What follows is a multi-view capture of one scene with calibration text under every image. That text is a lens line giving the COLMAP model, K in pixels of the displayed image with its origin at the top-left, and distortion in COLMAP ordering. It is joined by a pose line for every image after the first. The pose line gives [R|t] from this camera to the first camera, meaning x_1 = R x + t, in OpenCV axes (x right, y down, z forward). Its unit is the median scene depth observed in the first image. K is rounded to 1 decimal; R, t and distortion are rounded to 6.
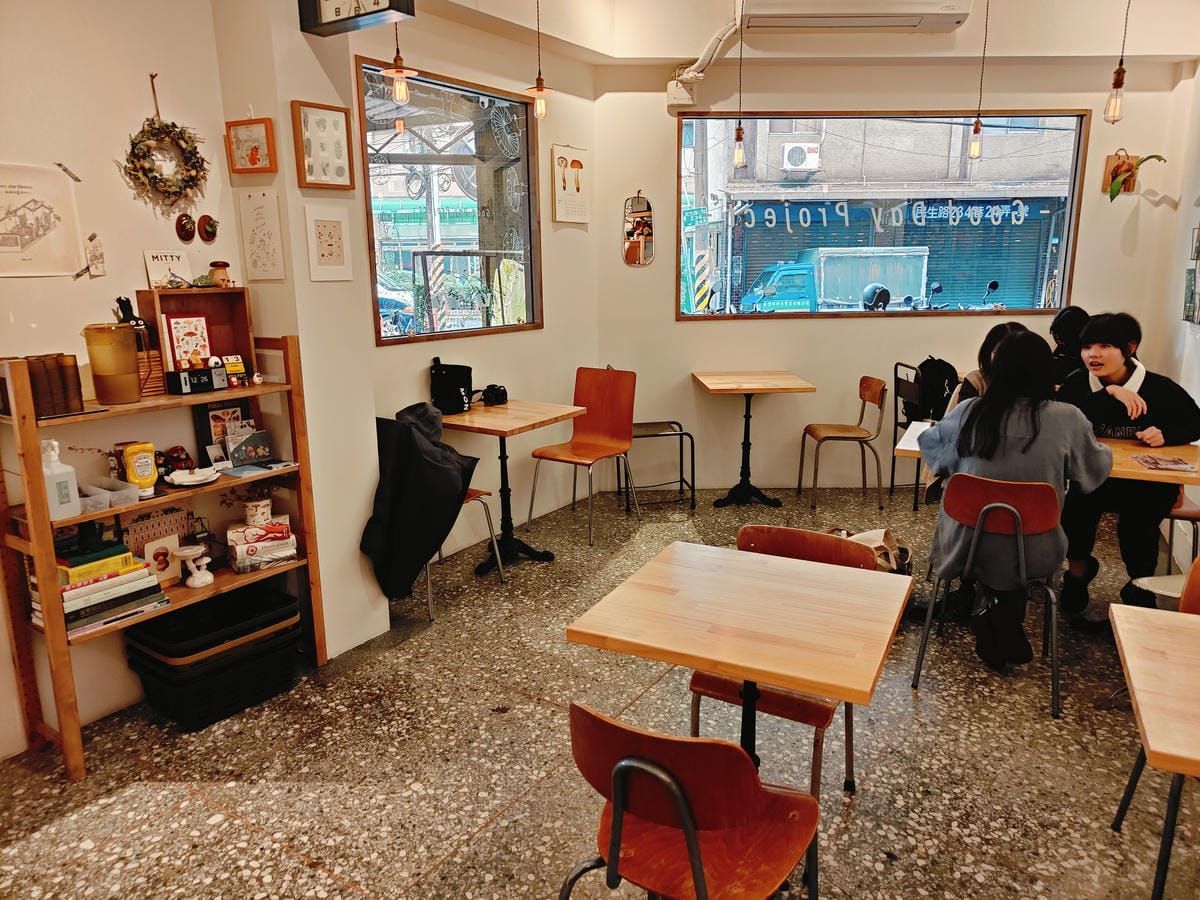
lens RADIAL K [[829.9, 0, 600.0], [0, 829.9, 450.0], [0, 0, 1]] dist [0.010718, -0.001199]
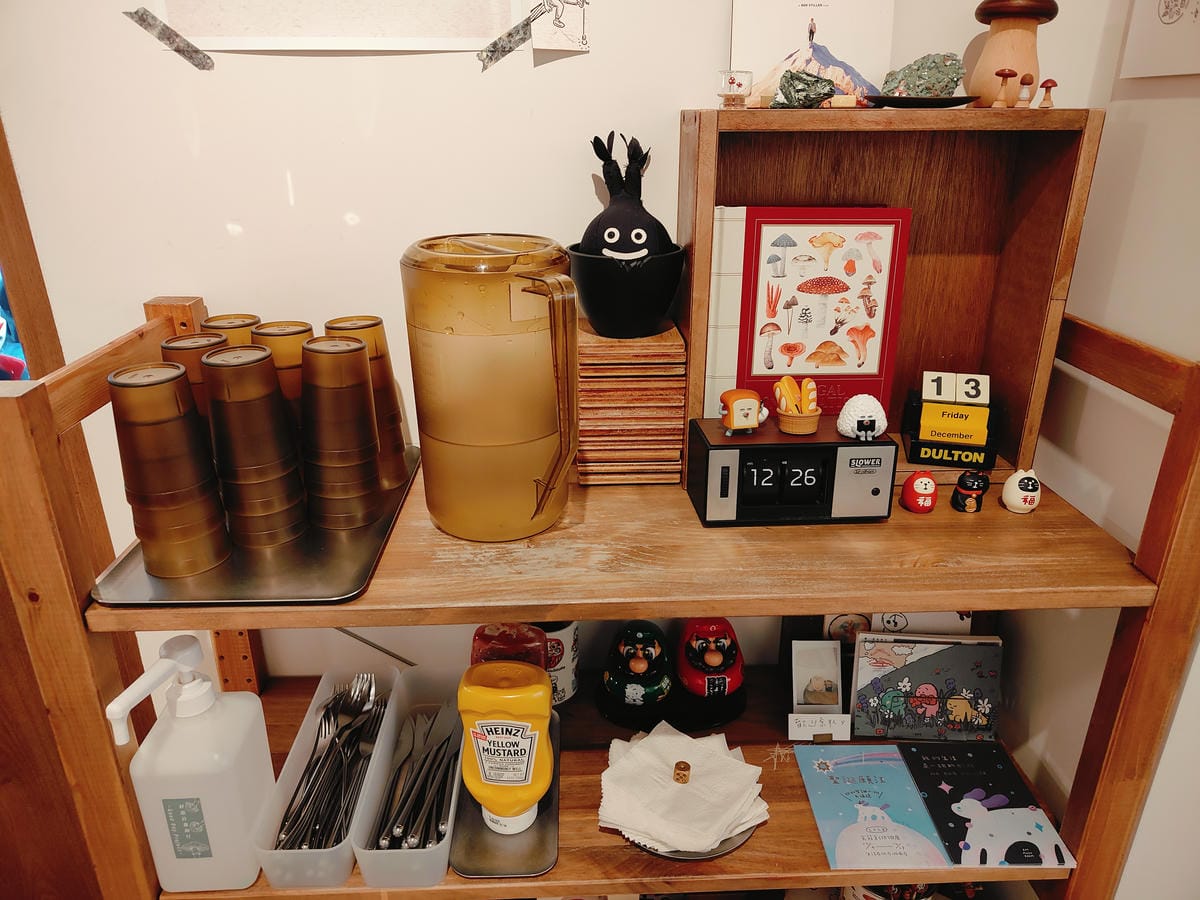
lens RADIAL K [[829.9, 0, 600.0], [0, 829.9, 450.0], [0, 0, 1]] dist [0.010718, -0.001199]
pose [[0.598966, 0.315600, -0.735959, -0.315859], [-0.182800, 0.948681, 0.258047, -0.144093], [0.779630, -0.020028, 0.625920, 0.765088]]
